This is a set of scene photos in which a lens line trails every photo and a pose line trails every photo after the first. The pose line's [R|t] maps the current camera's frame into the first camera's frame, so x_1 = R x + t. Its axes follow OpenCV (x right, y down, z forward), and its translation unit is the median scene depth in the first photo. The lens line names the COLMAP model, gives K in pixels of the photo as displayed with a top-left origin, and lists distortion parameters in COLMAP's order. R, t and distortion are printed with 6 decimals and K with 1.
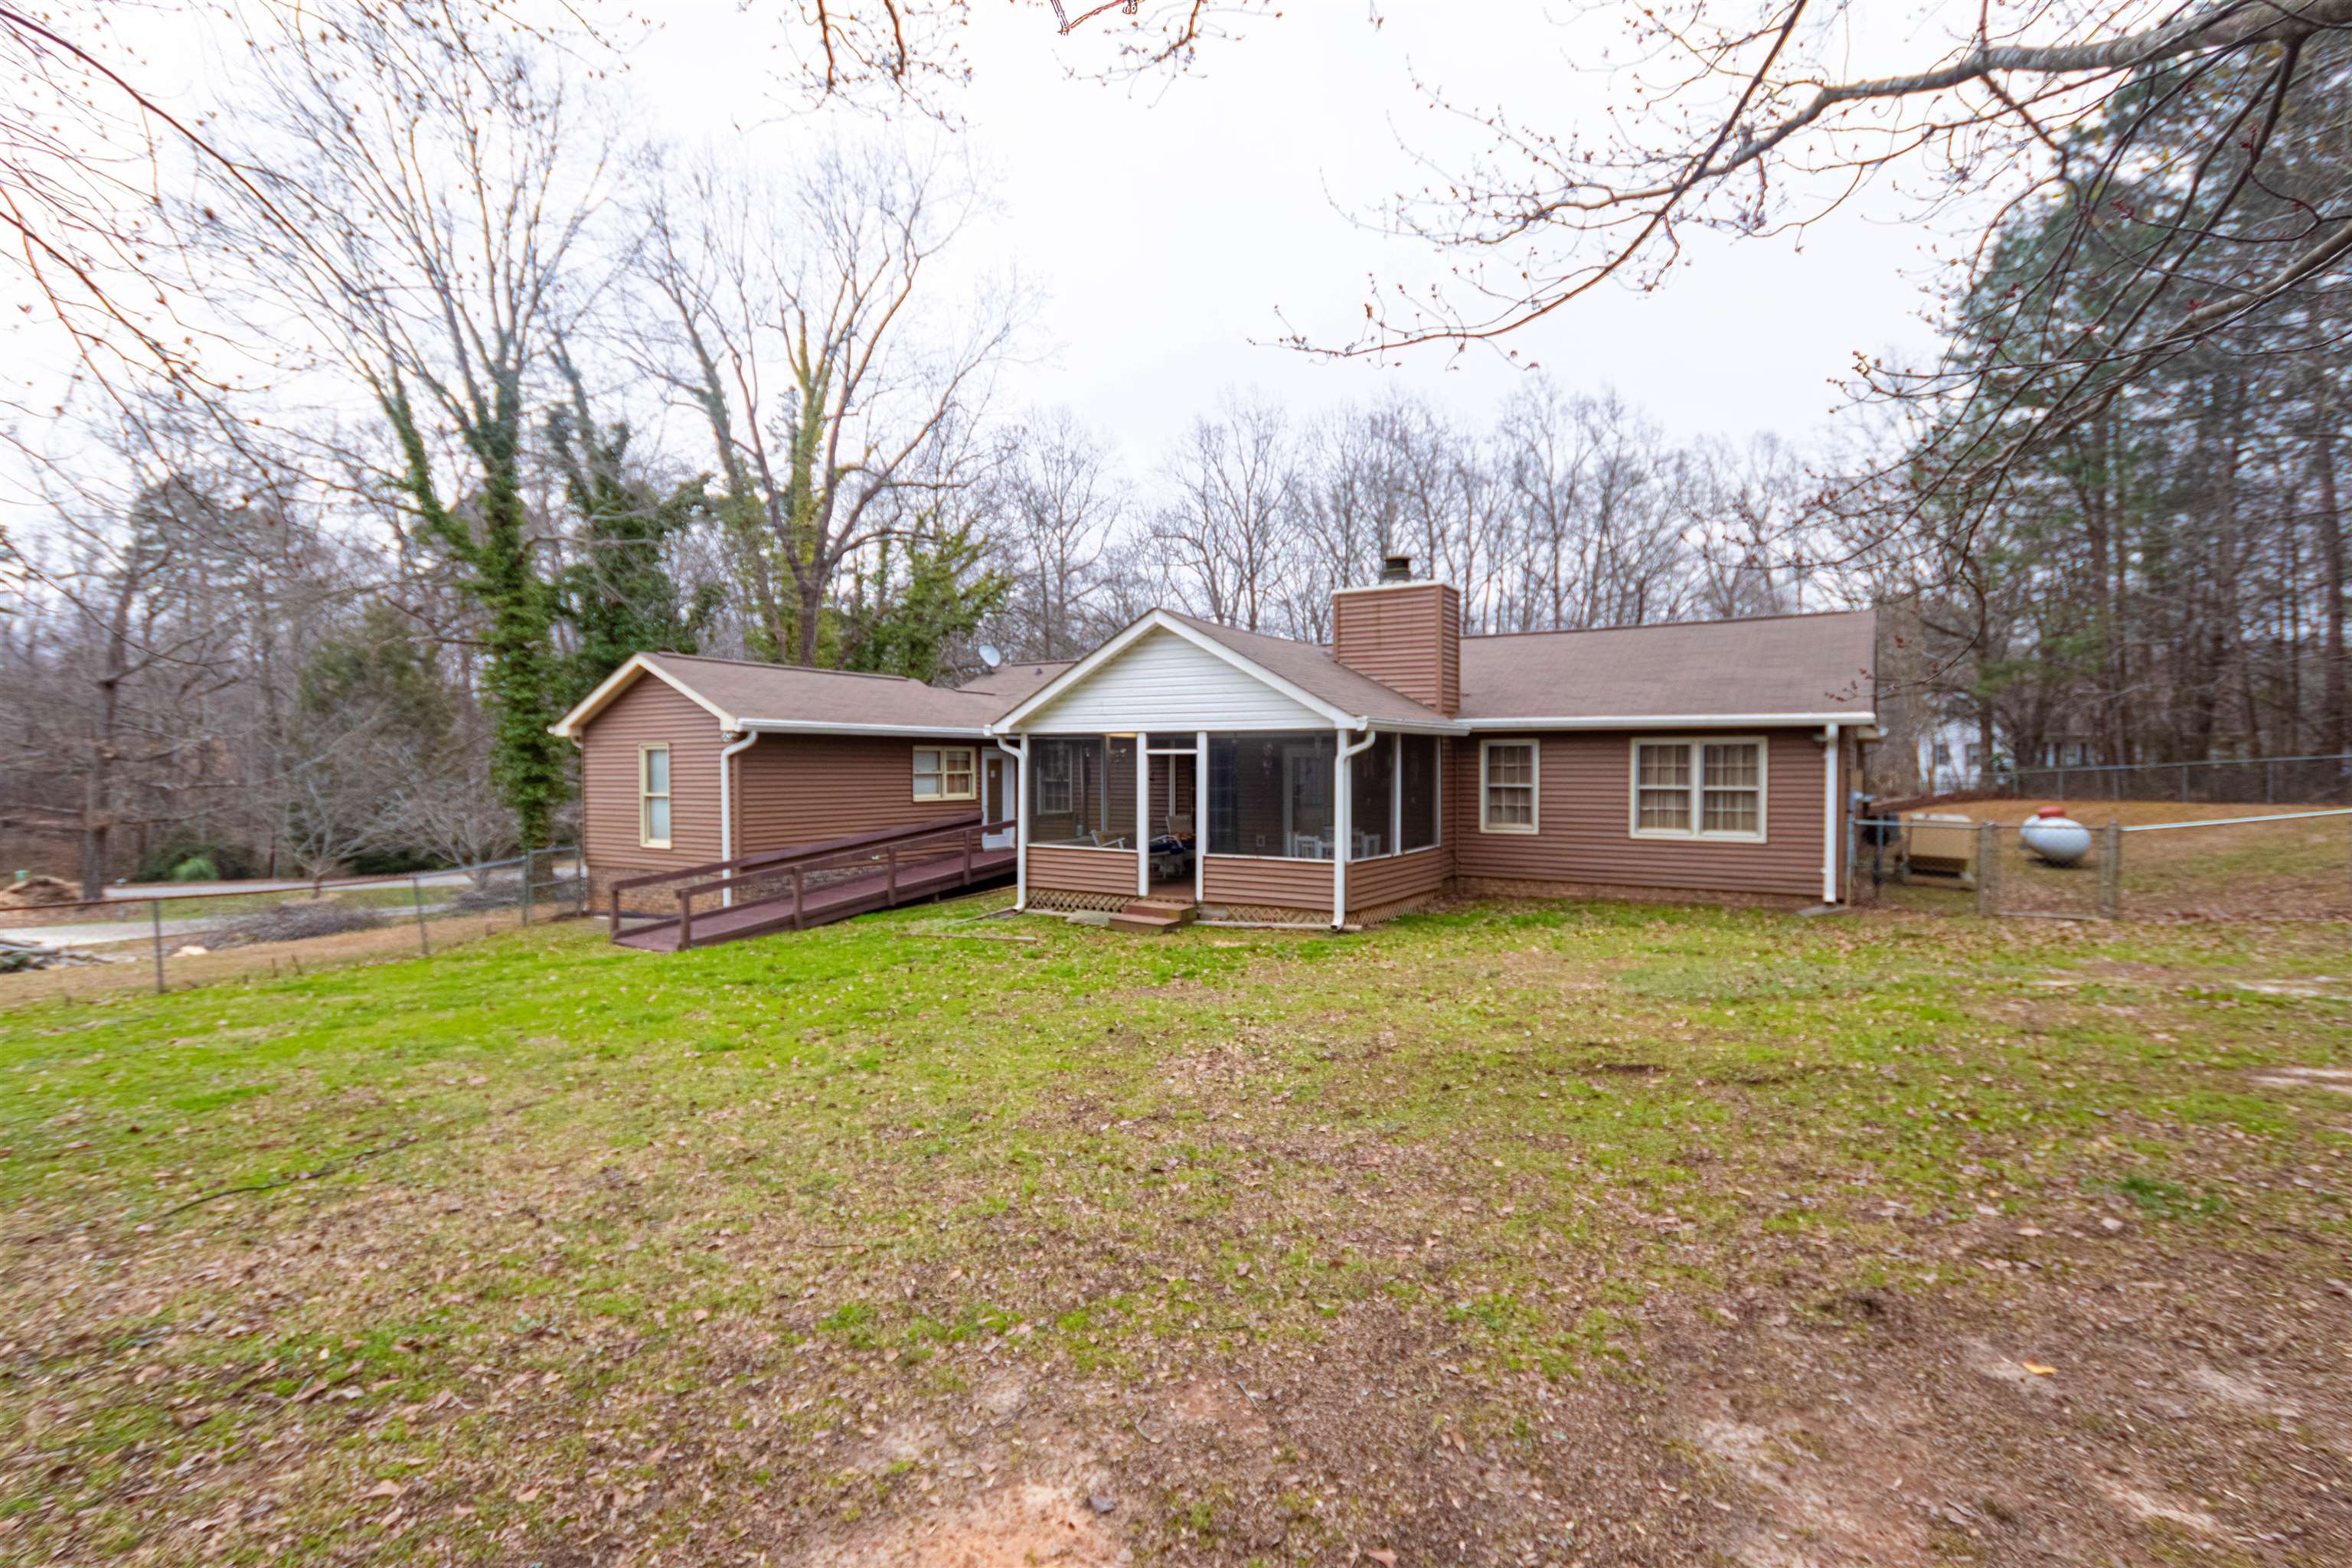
lens RADIAL K [[1094.0, 0, 1235.9], [0, 1094.0, 822.2], [0, 0, 1]] dist [0.003455, 0.001225]
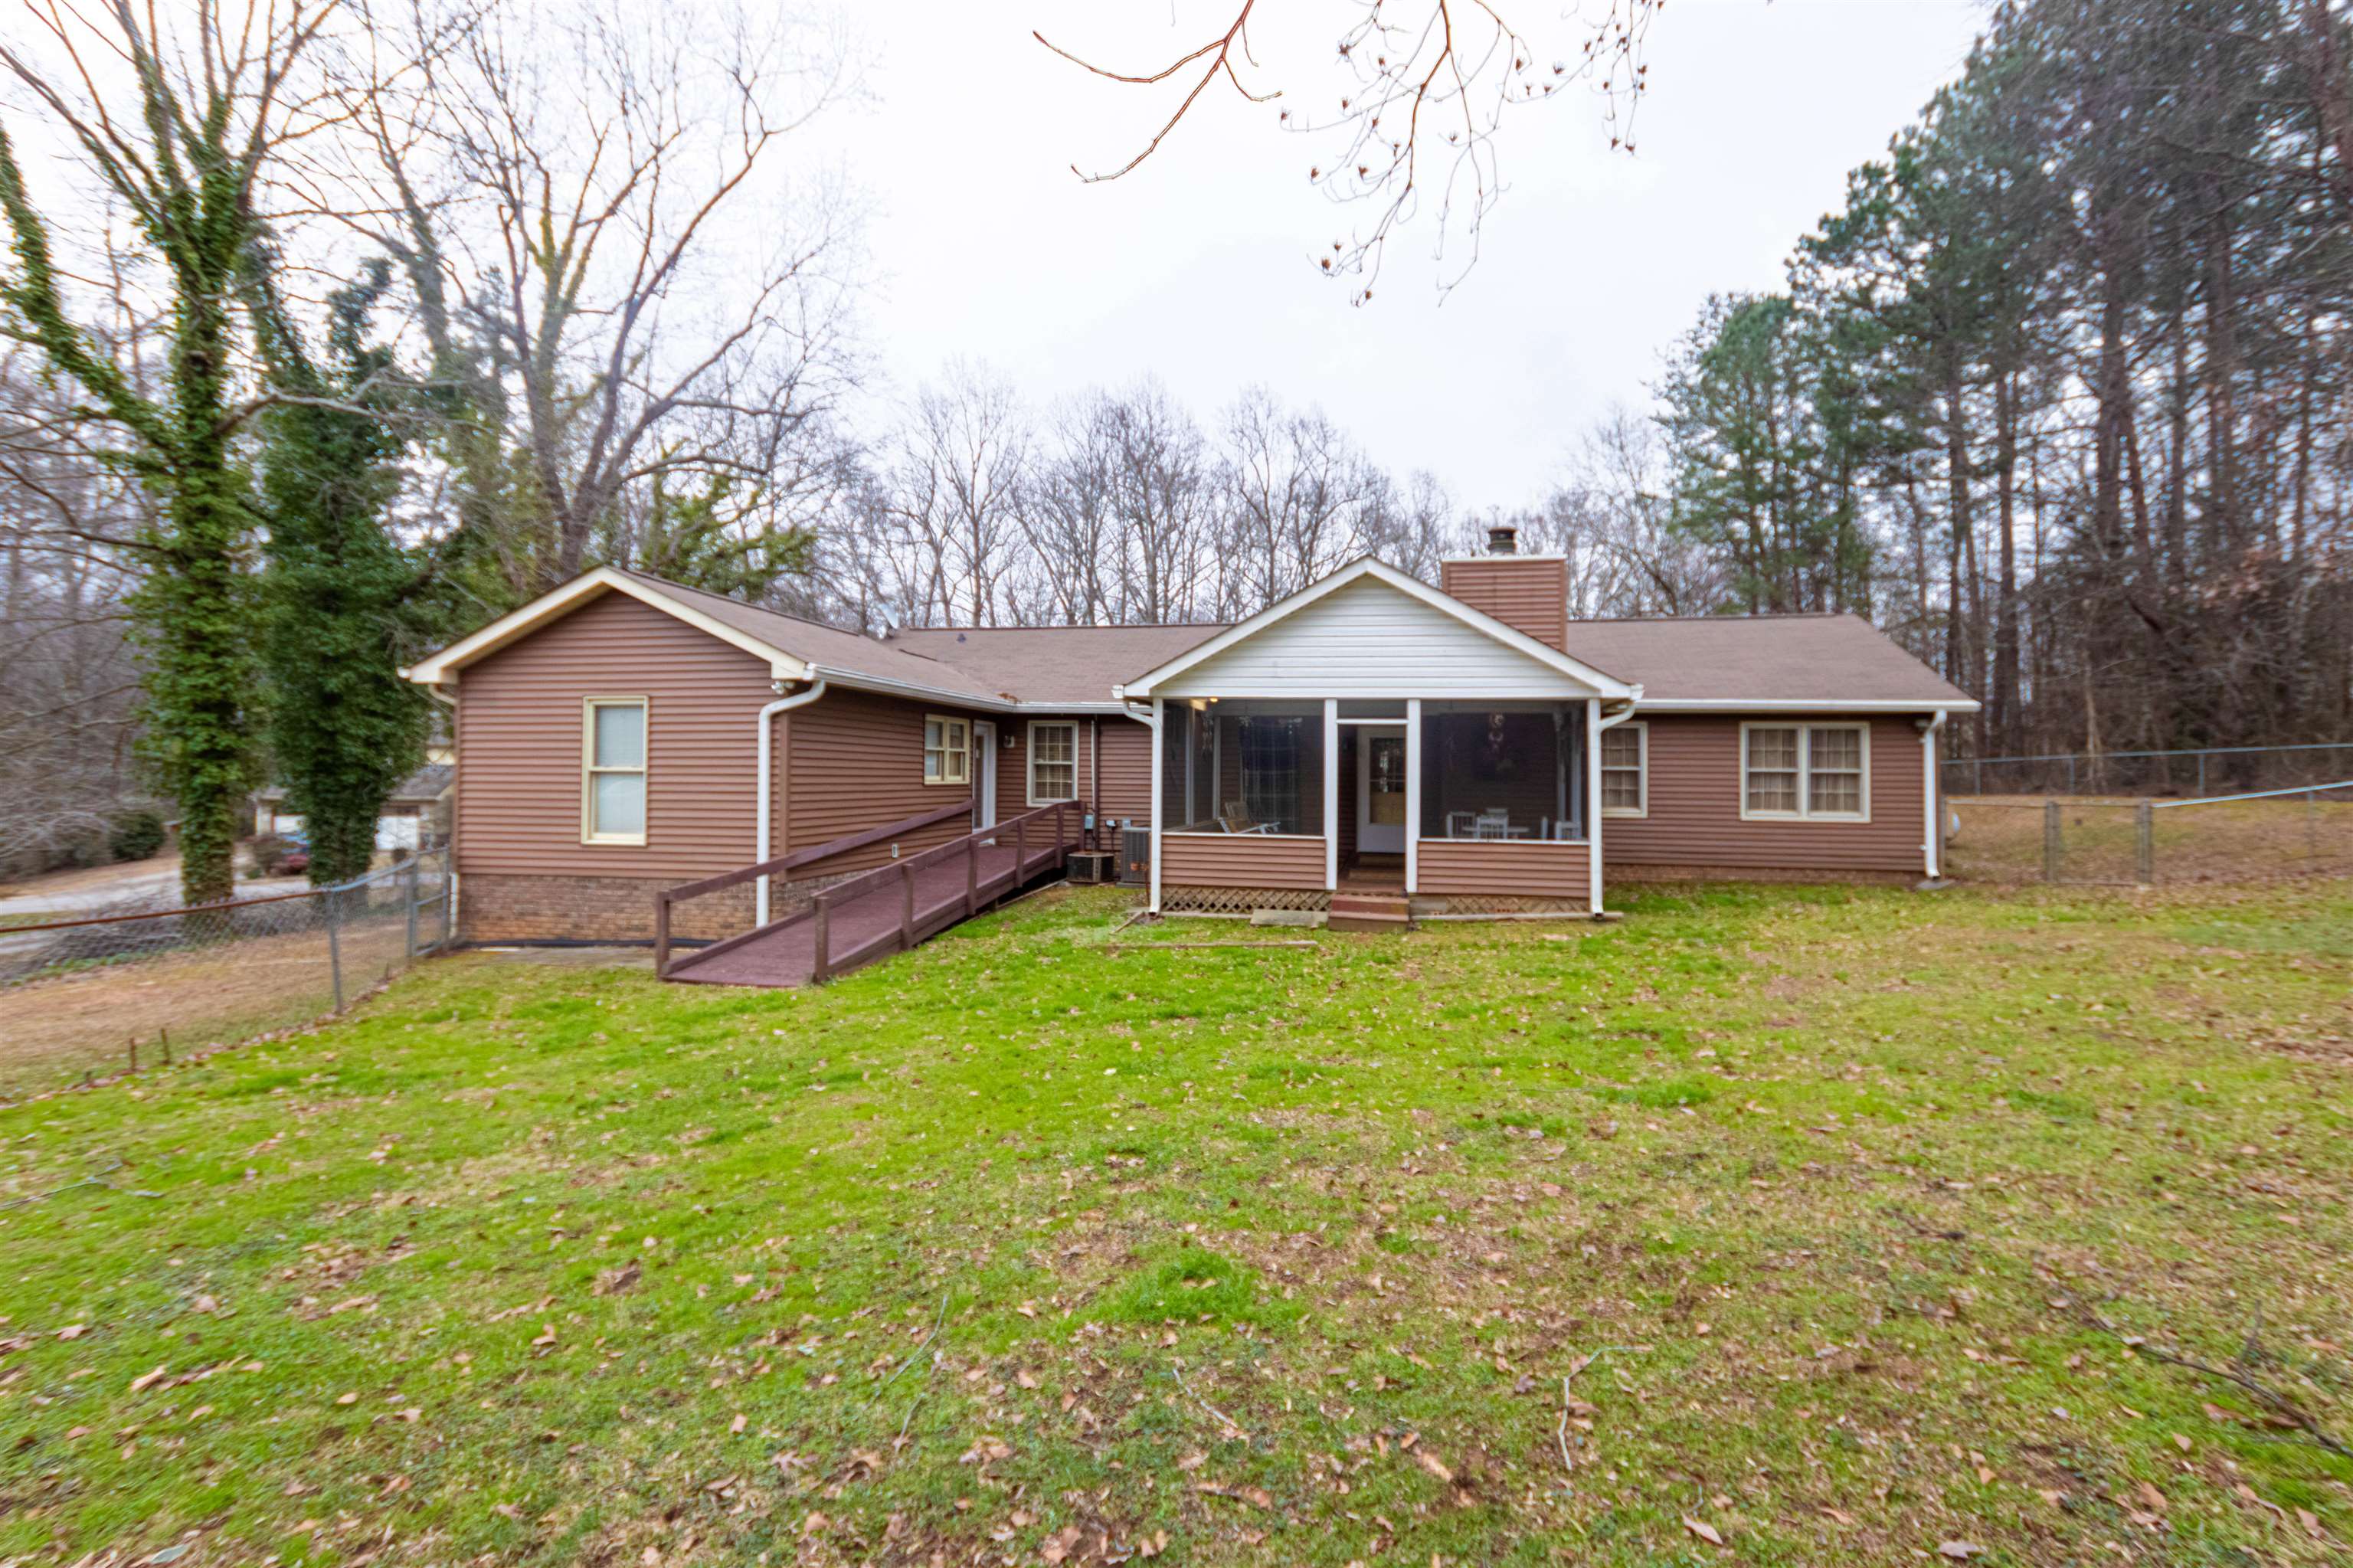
lens RADIAL K [[1094.5, 0, 1175.9], [0, 1094.5, 778.9], [0, 0, 1]] dist [0.003455, 0.001225]
pose [[0.932751, 0.008537, 0.360419, -0.498958], [0.009049, 0.998850, -0.047078, 0.019736], [-0.360407, 0.047173, 0.931602, 0.240285]]
